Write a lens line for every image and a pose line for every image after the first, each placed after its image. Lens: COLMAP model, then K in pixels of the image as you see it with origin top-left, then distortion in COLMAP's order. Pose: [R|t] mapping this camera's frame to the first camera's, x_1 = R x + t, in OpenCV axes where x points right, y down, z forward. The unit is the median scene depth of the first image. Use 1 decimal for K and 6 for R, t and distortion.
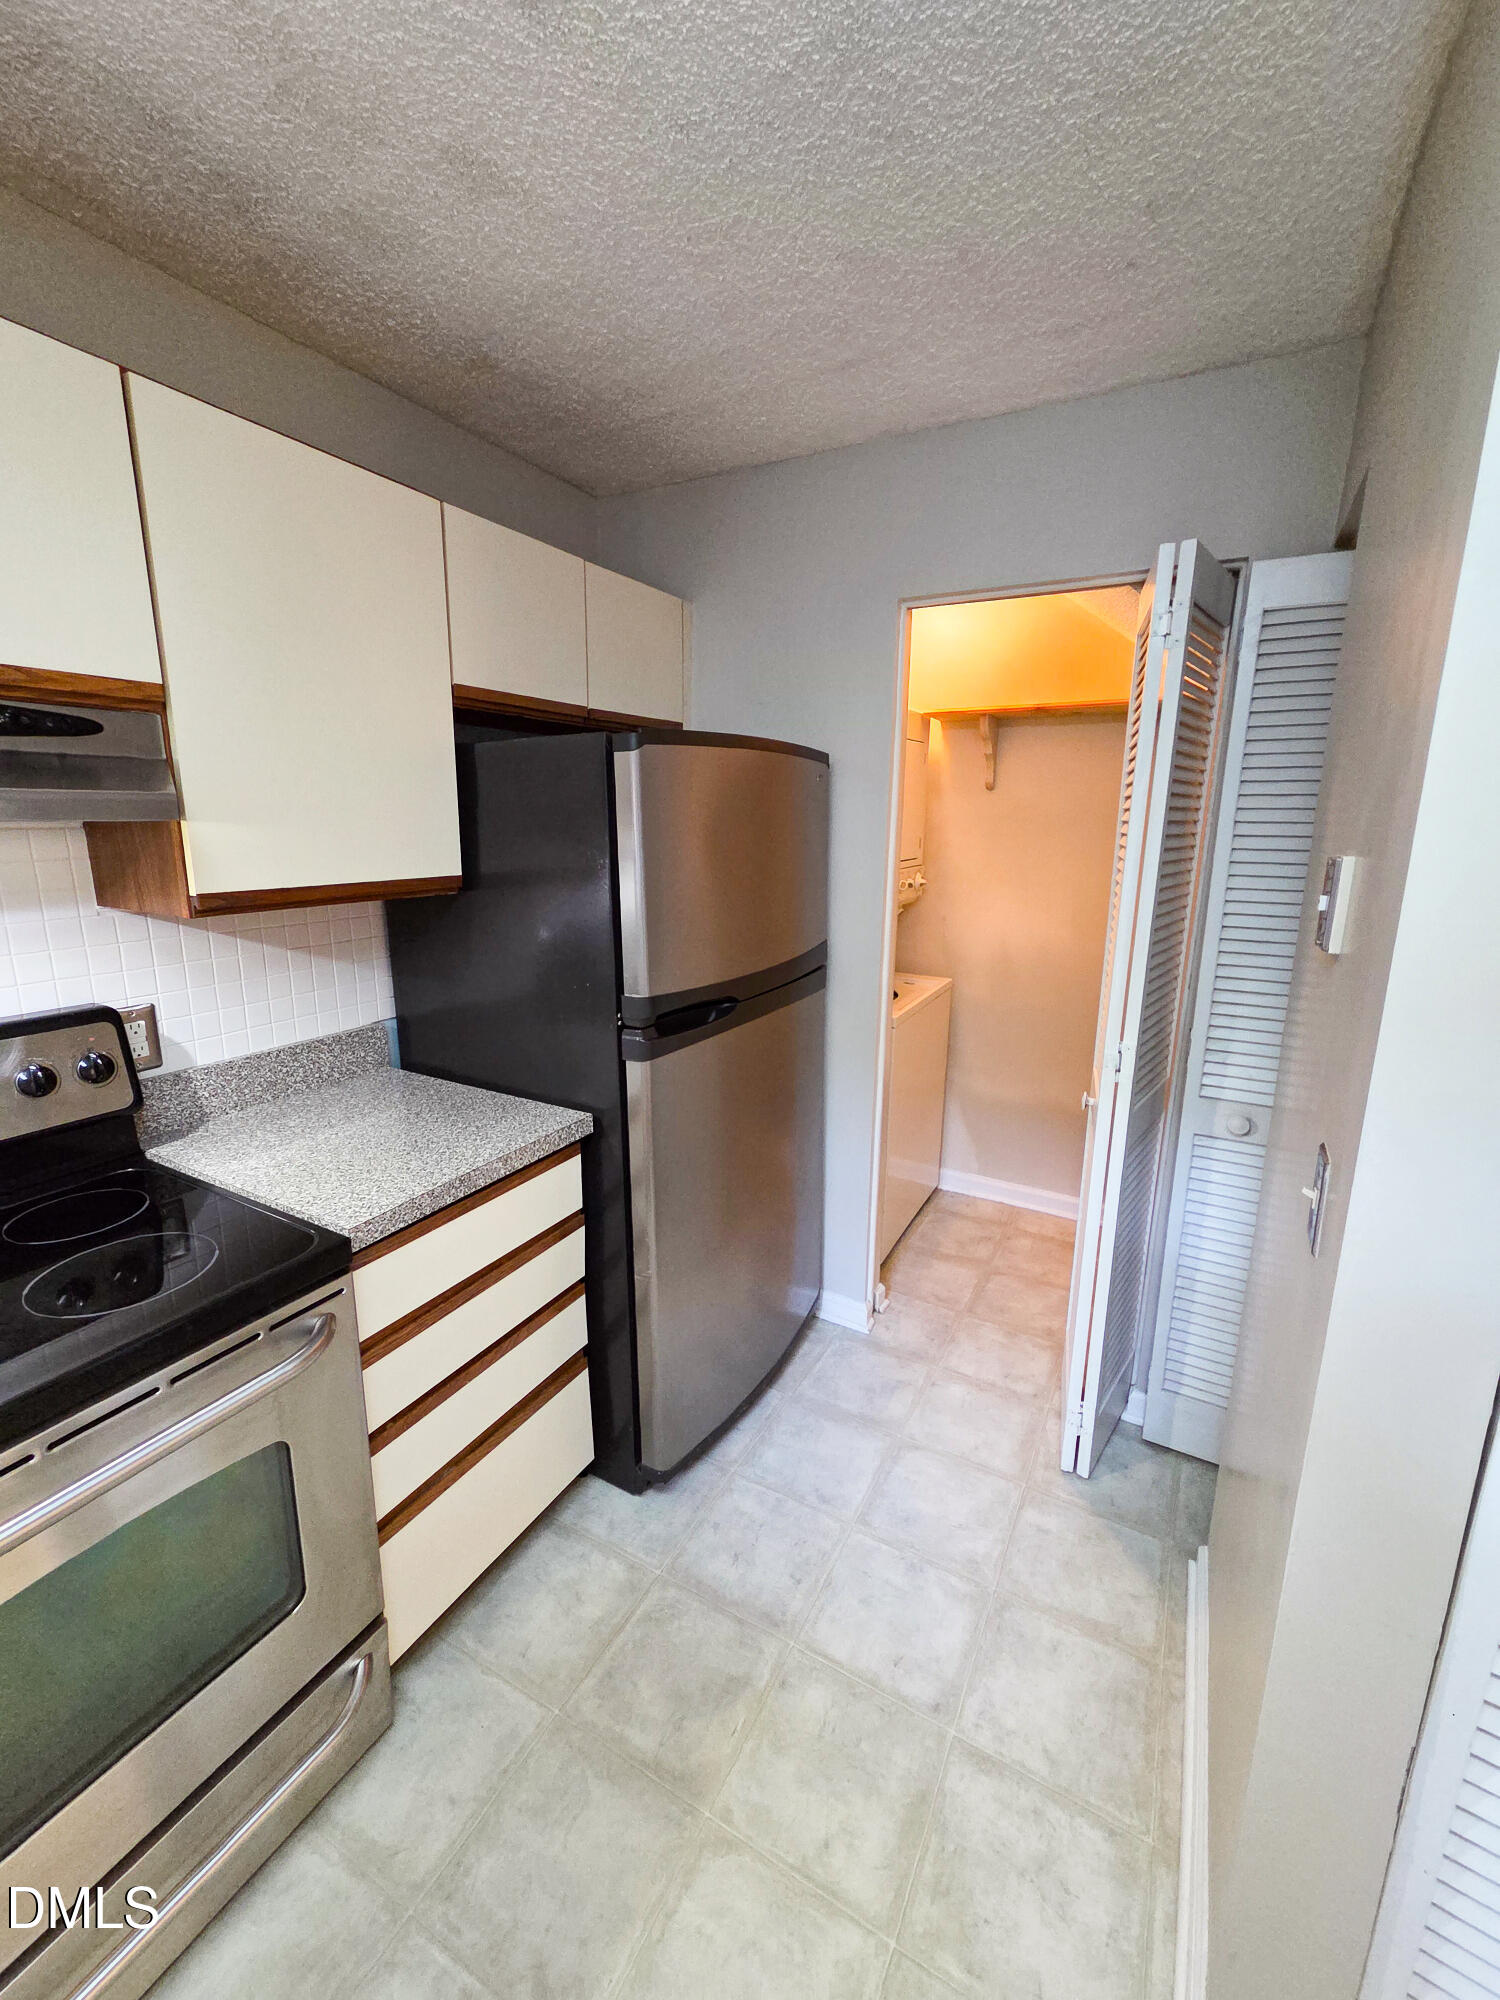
lens RADIAL K [[817.8, 0, 754.9], [0, 817.8, 994.1], [0, 0, 1]] dist [0.002913, 0.000150]
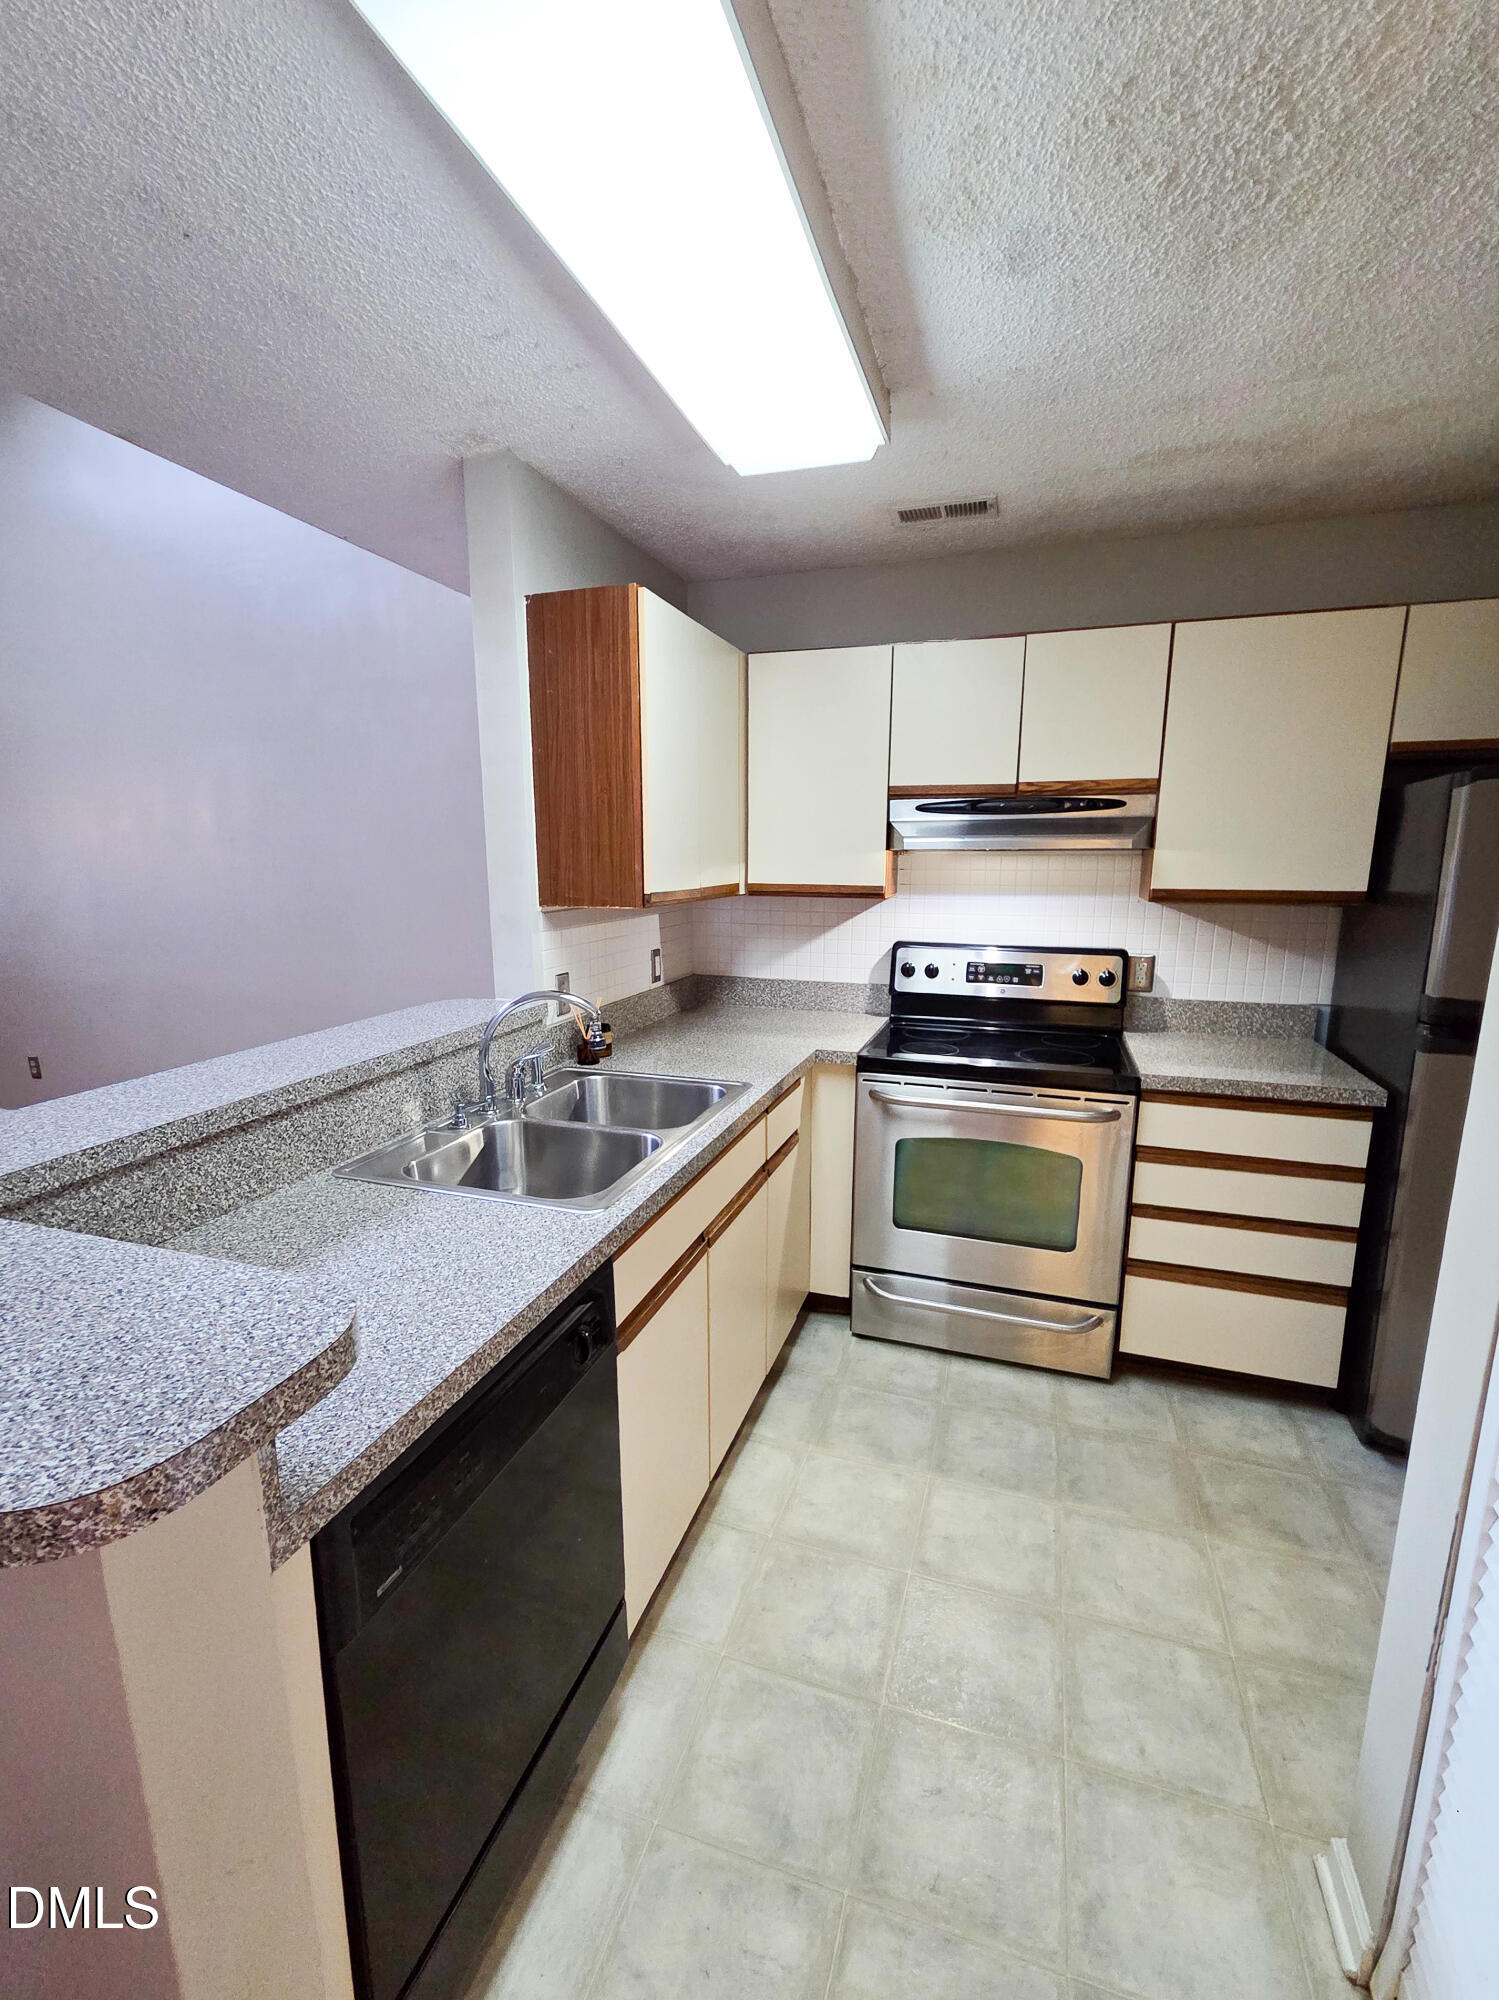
lens RADIAL K [[855.4, 0, 746.4], [0, 855.4, 1023.2], [0, 0, 1]] dist [0.000630, -0.000050]
pose [[0.183265, 0.178837, -0.966660, 0.831832], [-0.207547, 0.968188, 0.139772, 0.071967], [0.960905, 0.175012, 0.214552, -0.187477]]
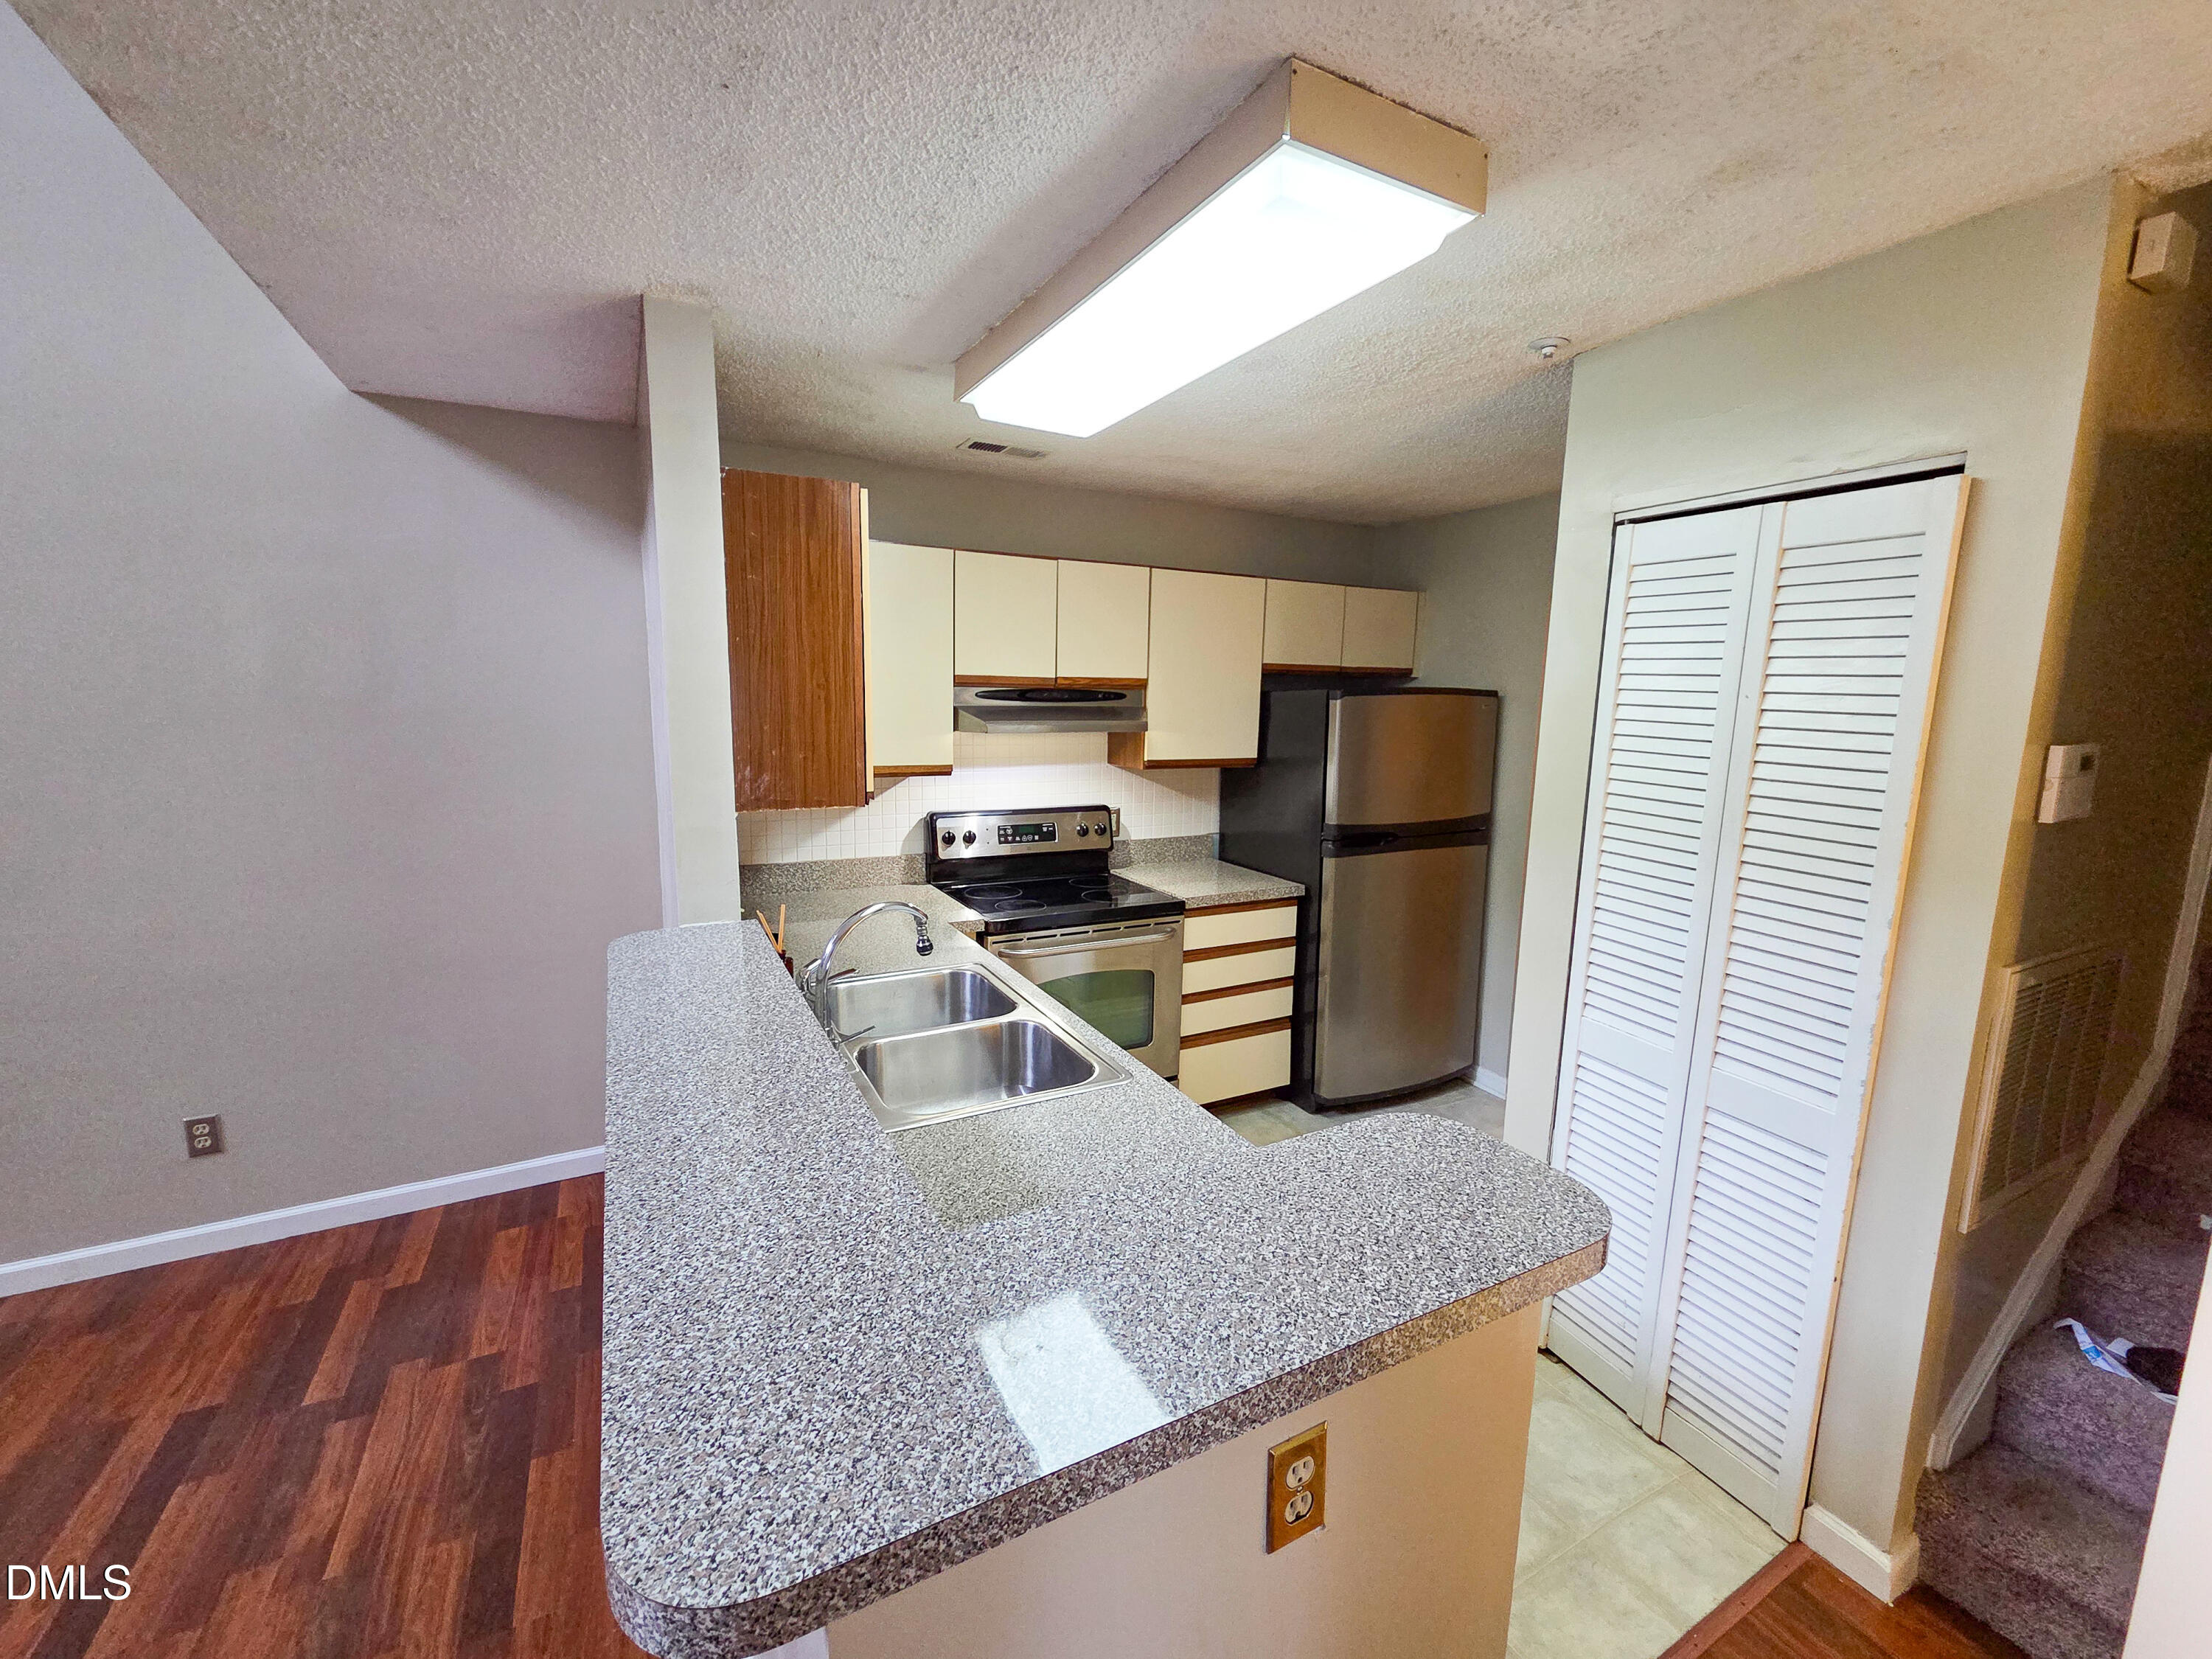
lens RADIAL K [[901.5, 0, 1117.0], [0, 901.5, 830.7], [0, 0, 1]] dist [-0.000357, 0.000126]
pose [[0.842702, 0.083109, -0.531926, 0.544900], [-0.122075, 0.991776, -0.038442, 0.158345], [0.524357, 0.097330, 0.845918, -1.023091]]
